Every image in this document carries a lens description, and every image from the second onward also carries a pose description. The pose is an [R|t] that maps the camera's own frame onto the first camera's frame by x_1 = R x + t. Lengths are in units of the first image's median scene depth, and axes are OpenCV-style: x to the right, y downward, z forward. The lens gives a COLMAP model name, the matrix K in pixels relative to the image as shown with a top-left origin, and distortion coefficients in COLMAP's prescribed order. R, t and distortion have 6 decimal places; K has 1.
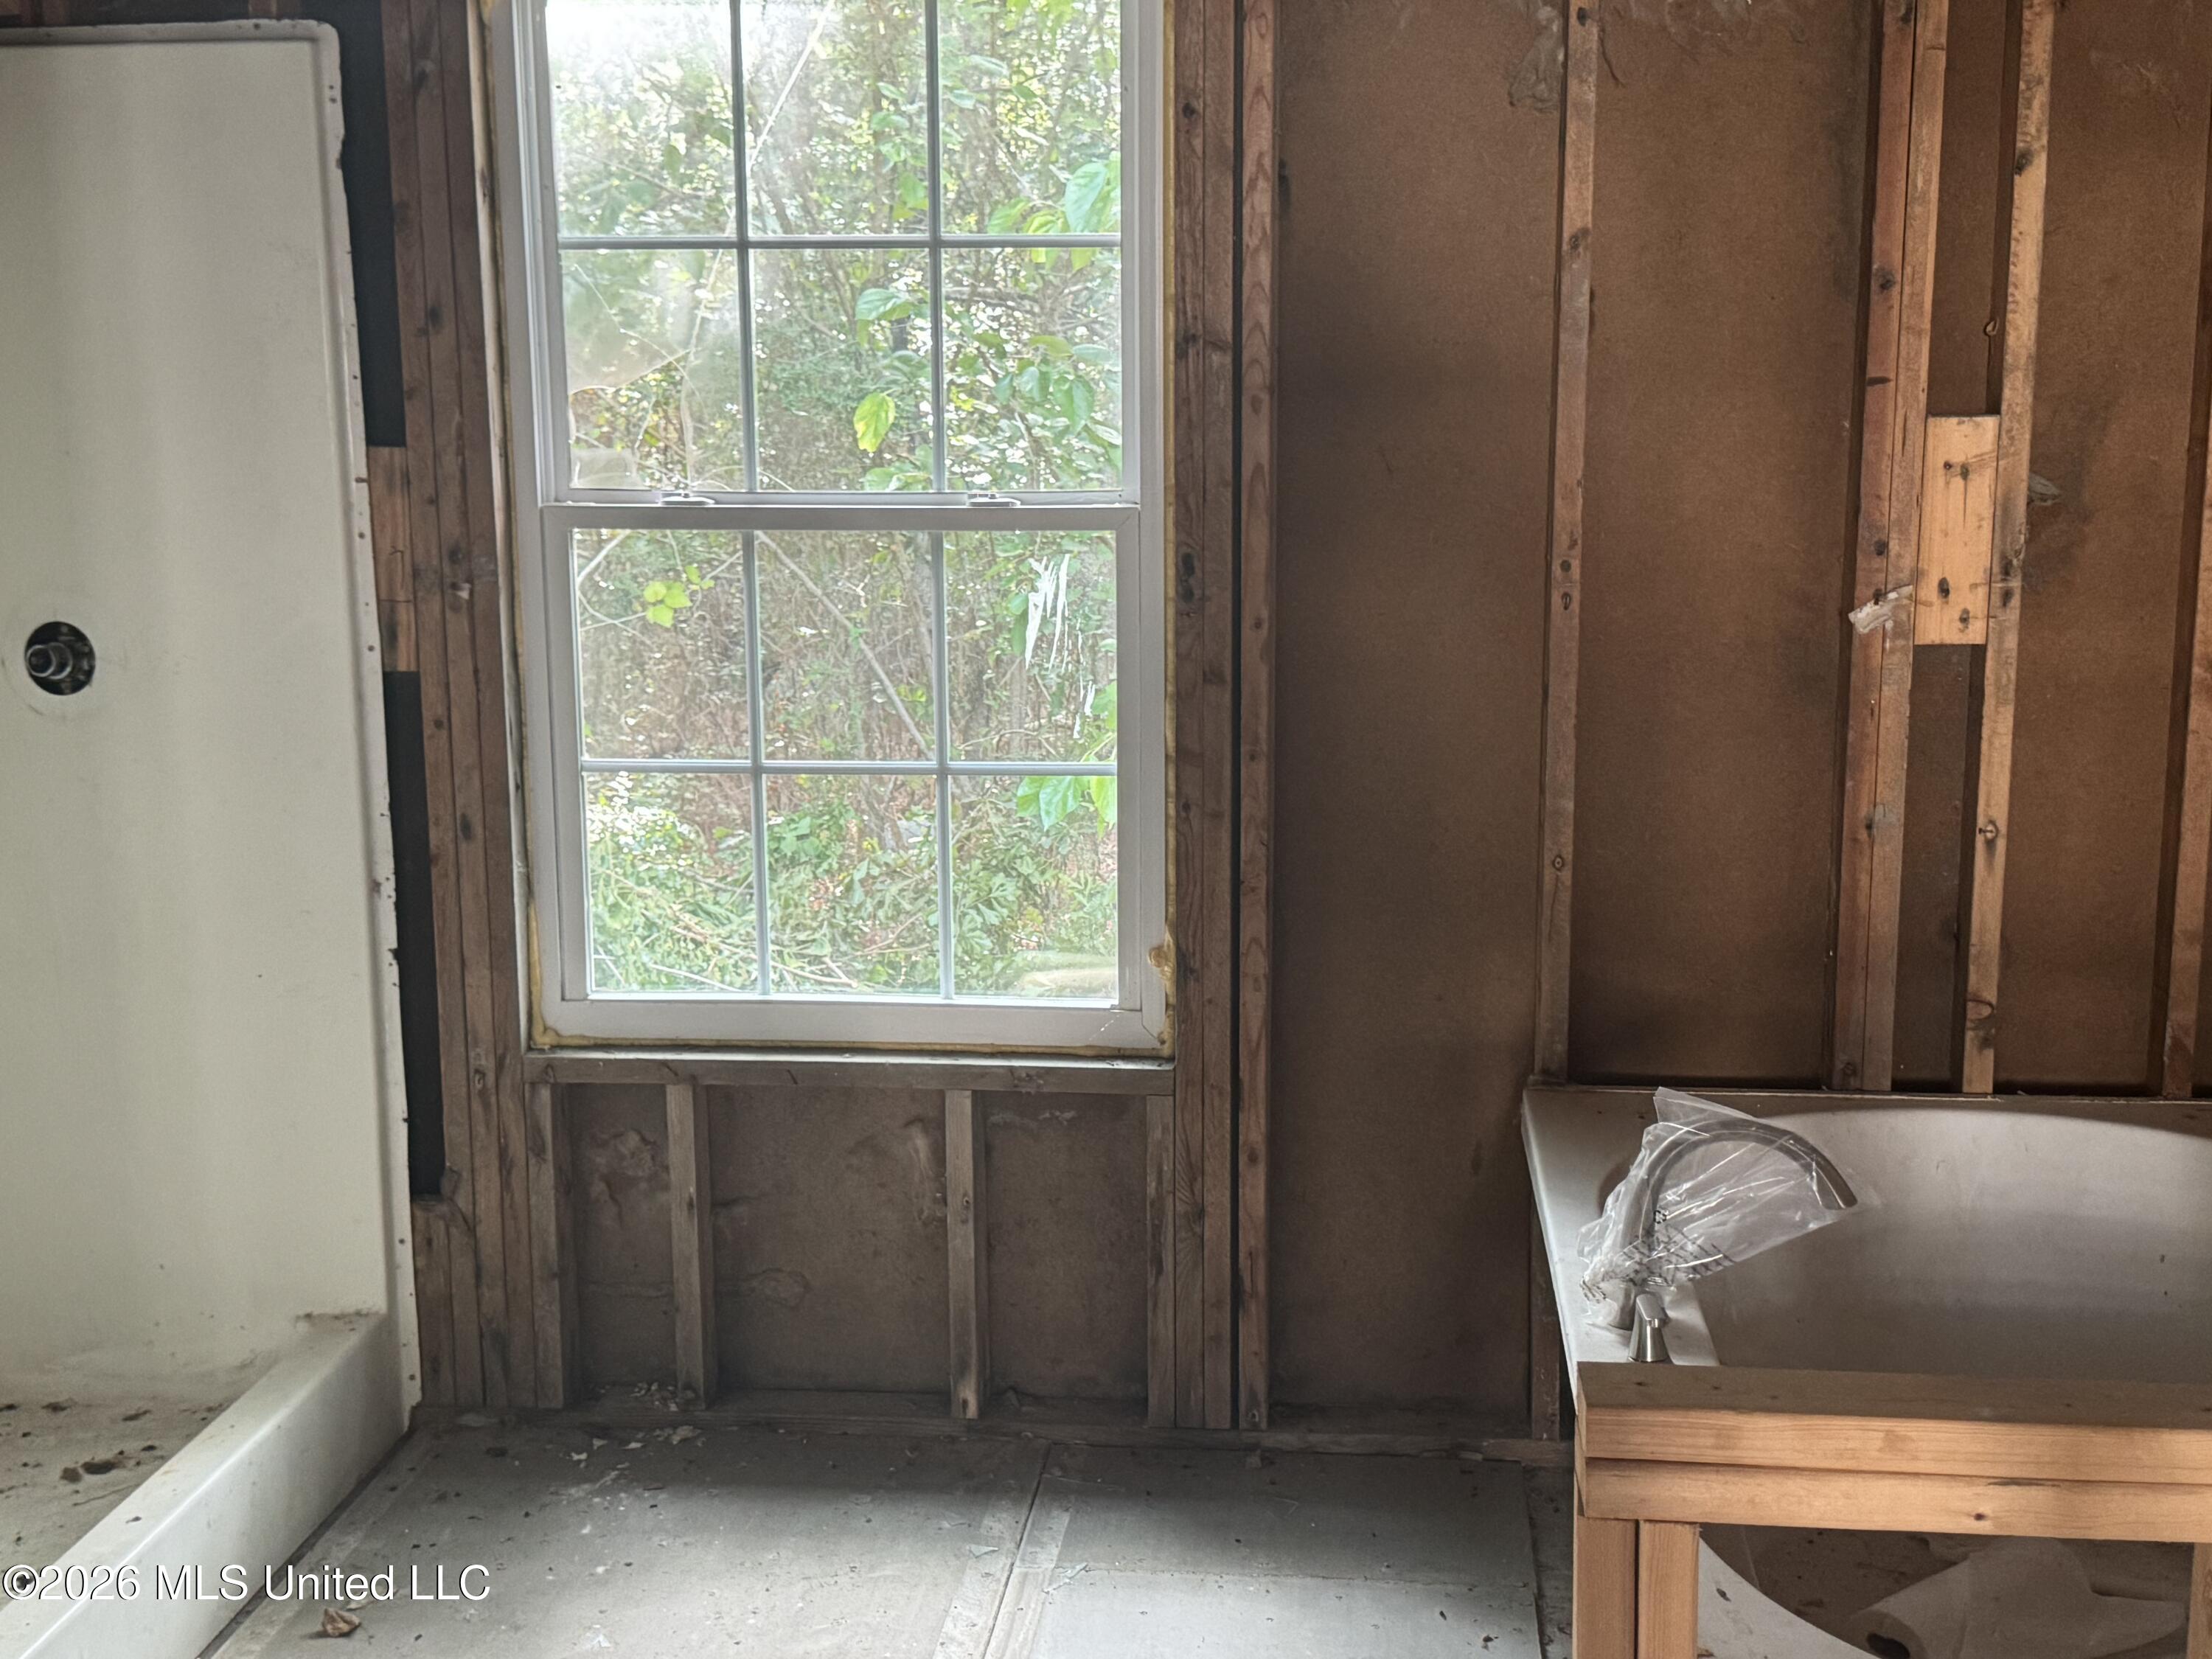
lens RADIAL K [[2631.6, 0, 1114.1], [0, 2631.6, 845.6], [0, 0, 1]] dist [0.200255, -0.465773]
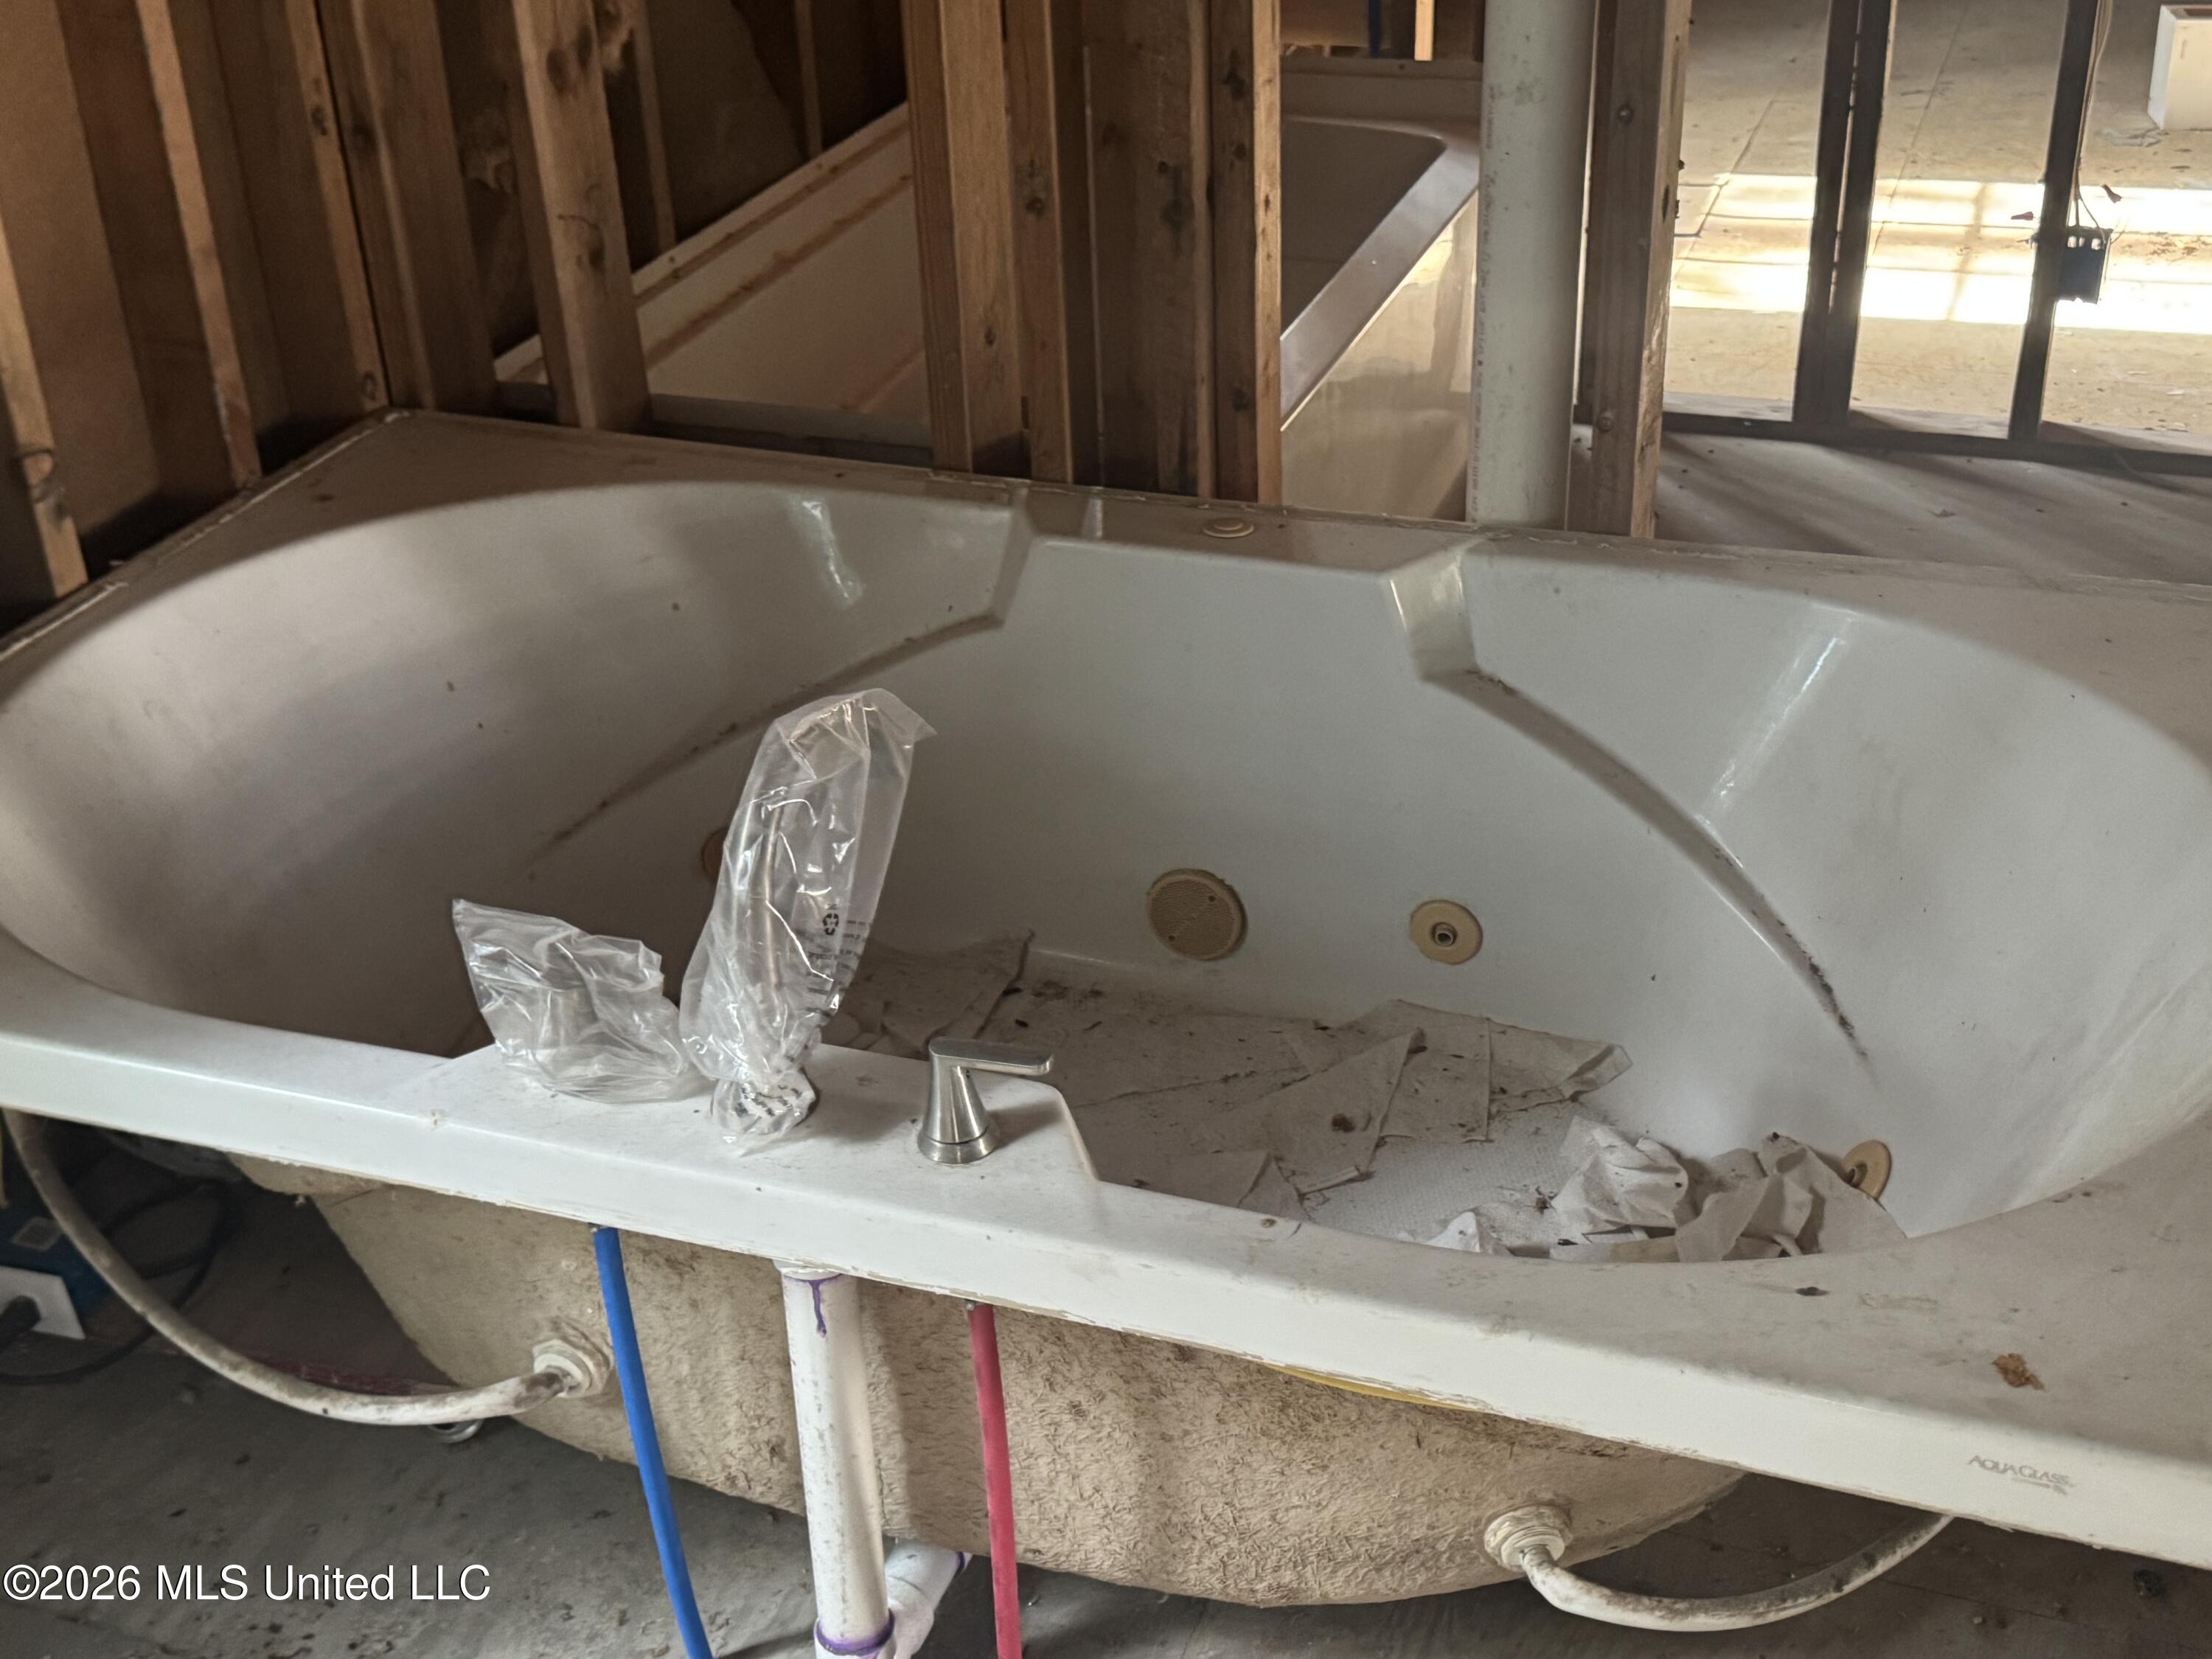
lens RADIAL K [[2631.6, 0, 1114.1], [0, 2631.6, 845.6], [0, 0, 1]] dist [0.200255, -0.465773]
pose [[0.245483, -0.476415, 0.844255, -0.190763], [0.206072, 0.876645, 0.434774, -0.083028], [-0.947245, 0.067248, 0.313377, 0.568896]]
